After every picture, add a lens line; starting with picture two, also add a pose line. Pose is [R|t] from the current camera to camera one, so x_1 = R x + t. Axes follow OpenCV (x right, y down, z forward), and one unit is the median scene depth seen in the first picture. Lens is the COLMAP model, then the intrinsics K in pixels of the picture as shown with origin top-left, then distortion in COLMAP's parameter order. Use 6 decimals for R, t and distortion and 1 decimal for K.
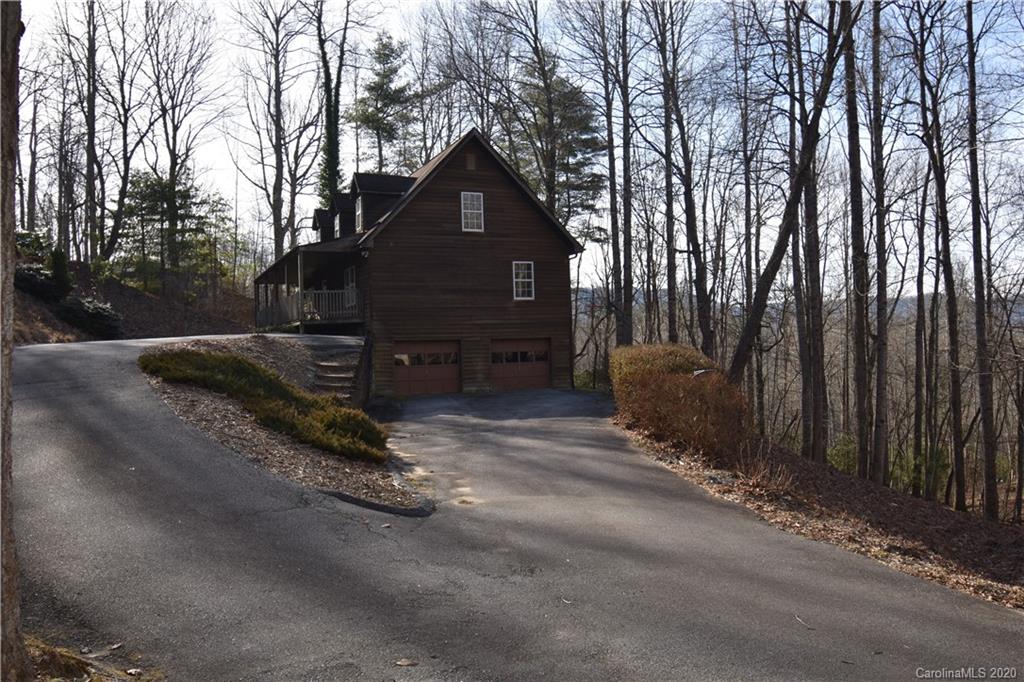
lens RADIAL K [[843.8, 0, 512.0], [0, 843.8, 341.0], [0, 0, 1]] dist [0.000996, -0.000752]
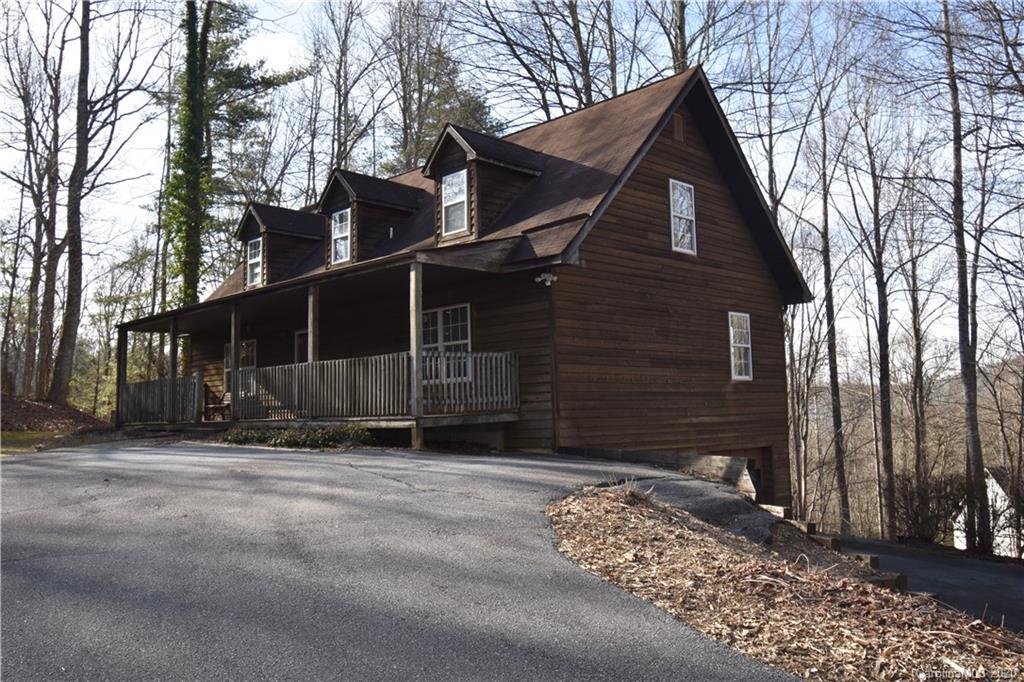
lens RADIAL K [[843.8, 0, 512.0], [0, 843.8, 341.0], [0, 0, 1]] dist [0.000996, -0.000752]
pose [[0.933336, 0.041975, 0.356542, -0.340467], [-0.015708, 0.996965, -0.076251, -0.029873], [-0.358661, 0.065568, 0.931162, 0.535157]]
